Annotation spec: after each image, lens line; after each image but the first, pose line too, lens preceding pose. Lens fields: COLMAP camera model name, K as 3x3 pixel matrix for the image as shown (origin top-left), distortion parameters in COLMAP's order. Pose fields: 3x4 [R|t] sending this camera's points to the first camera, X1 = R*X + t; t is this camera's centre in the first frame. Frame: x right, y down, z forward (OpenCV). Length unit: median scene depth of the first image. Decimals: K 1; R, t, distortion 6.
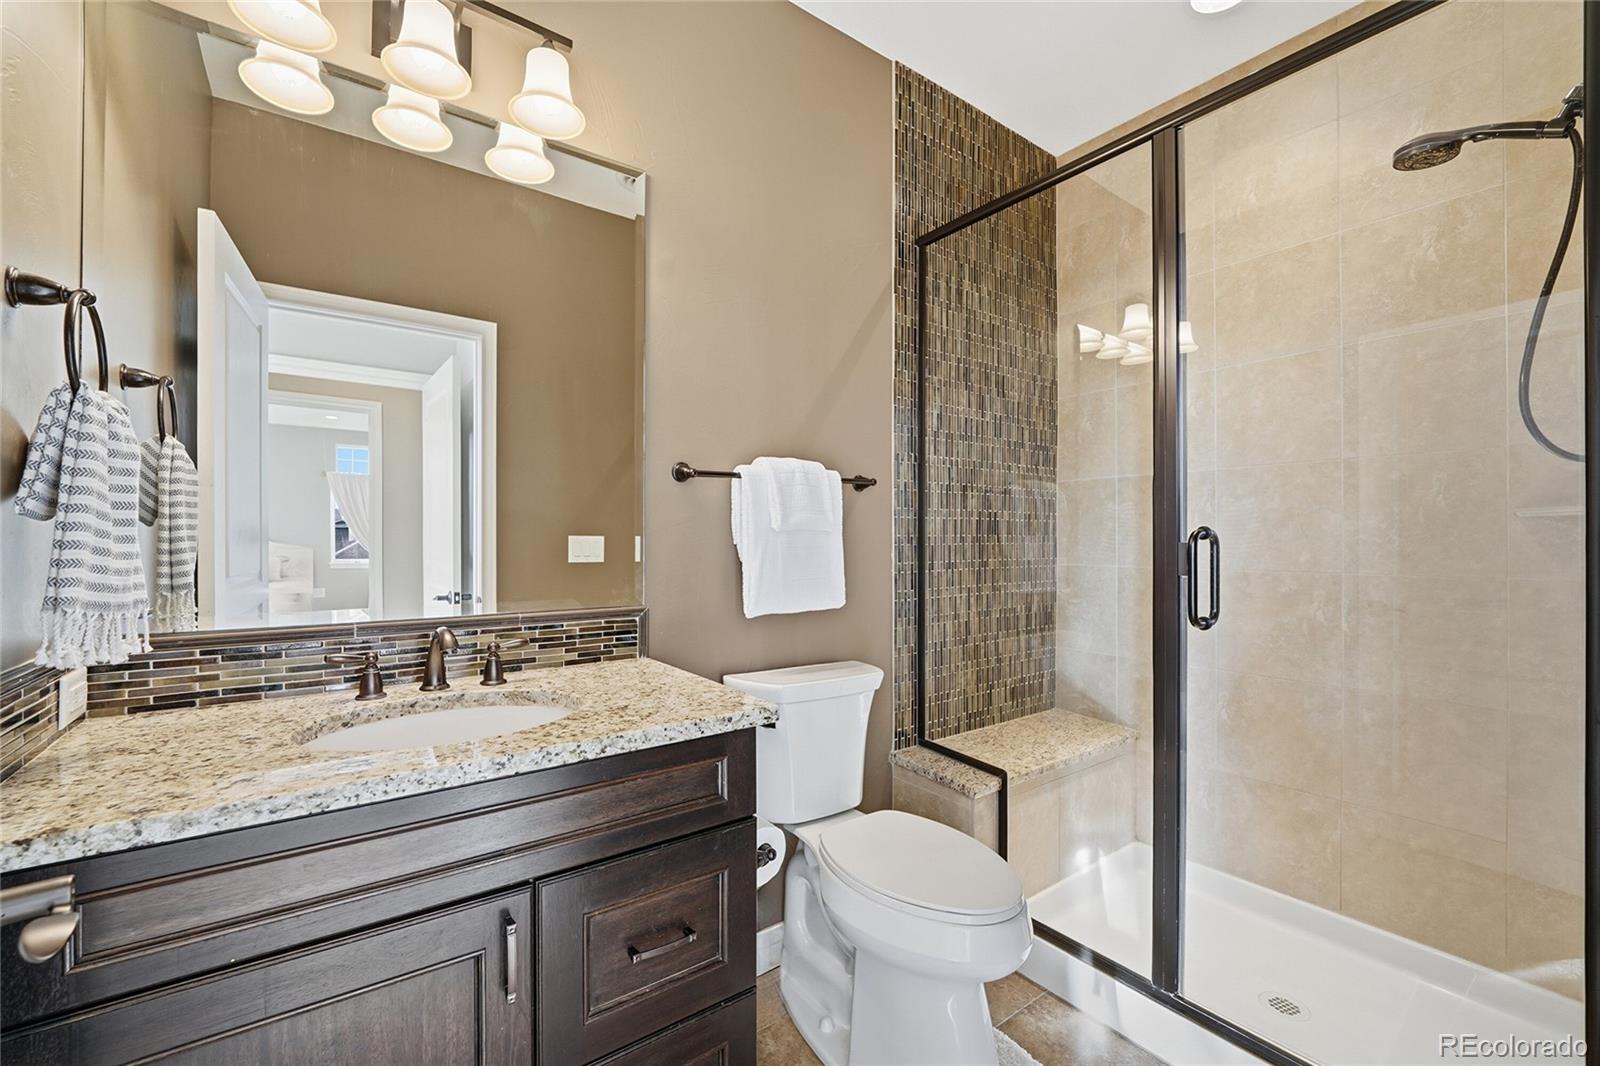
lens RADIAL K [[656.9, 0, 799.8], [0, 656.9, 541.0], [0, 0, 1]] dist [-0.004189, -0.000364]
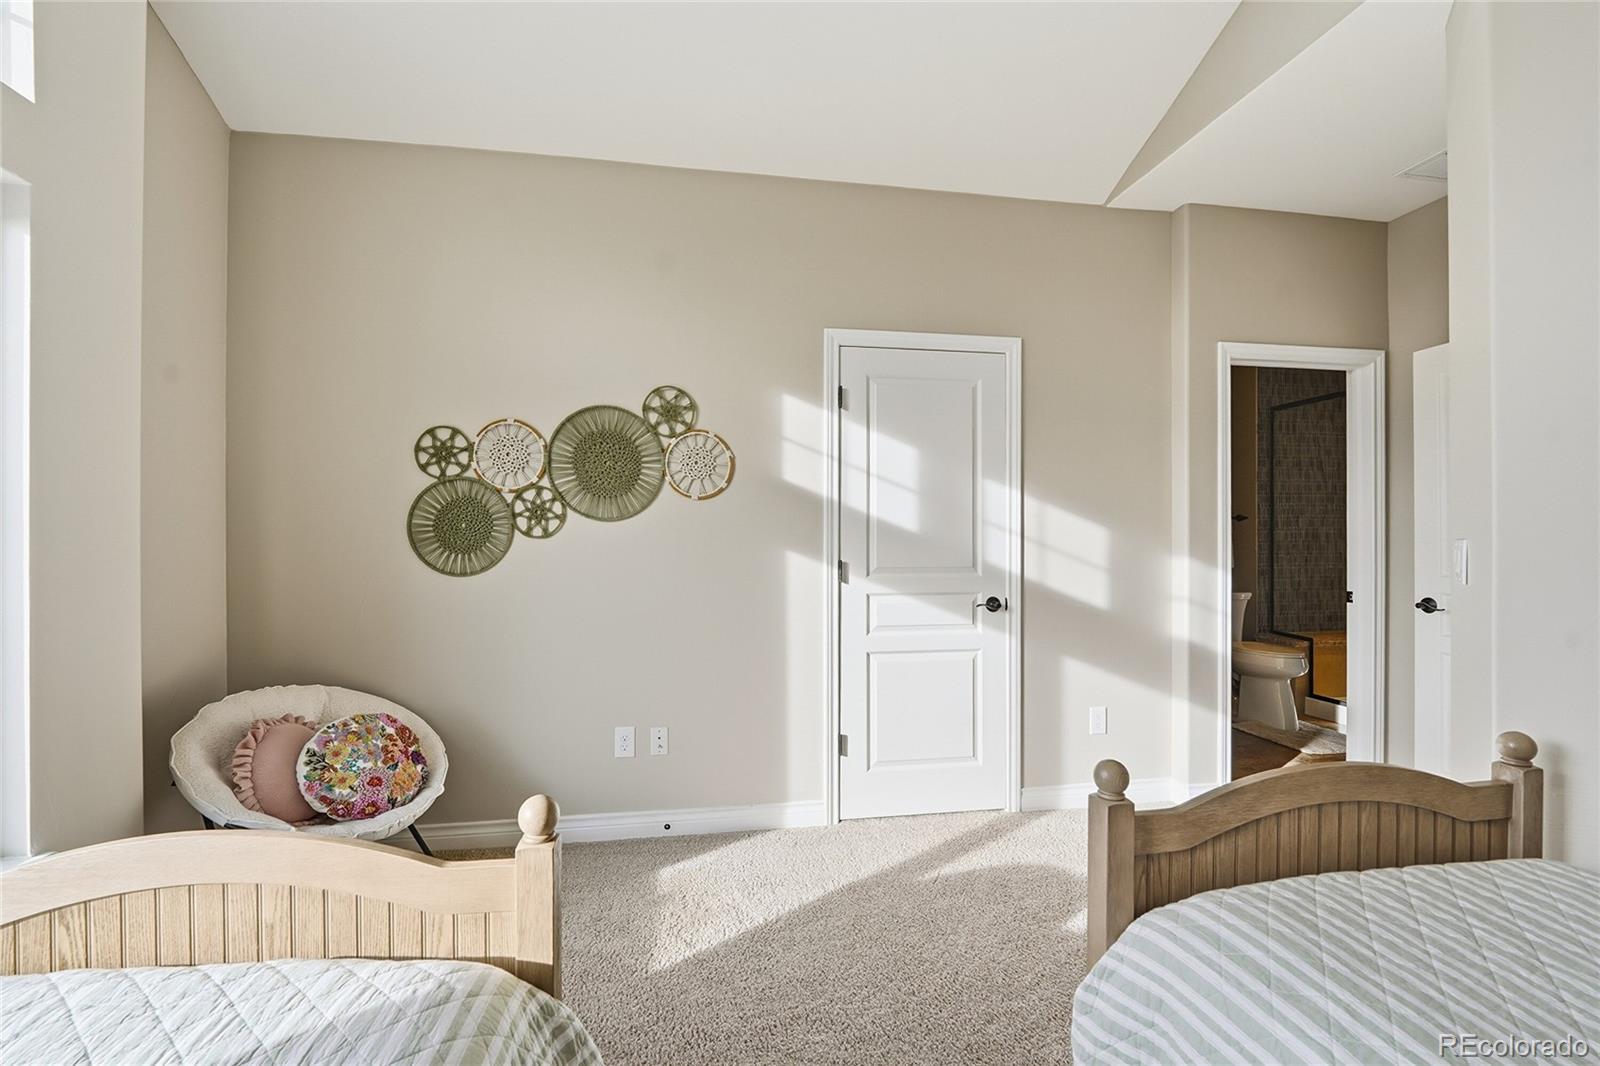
lens RADIAL K [[656.9, 0, 800.3], [0, 656.9, 531.4], [0, 0, 1]] dist [-0.004189, -0.000364]
pose [[0.892668, -0.003201, -0.450704, -0.236613], [0.004445, 0.999989, 0.001701, -0.048827], [0.450693, -0.003522, 0.892672, -1.669919]]
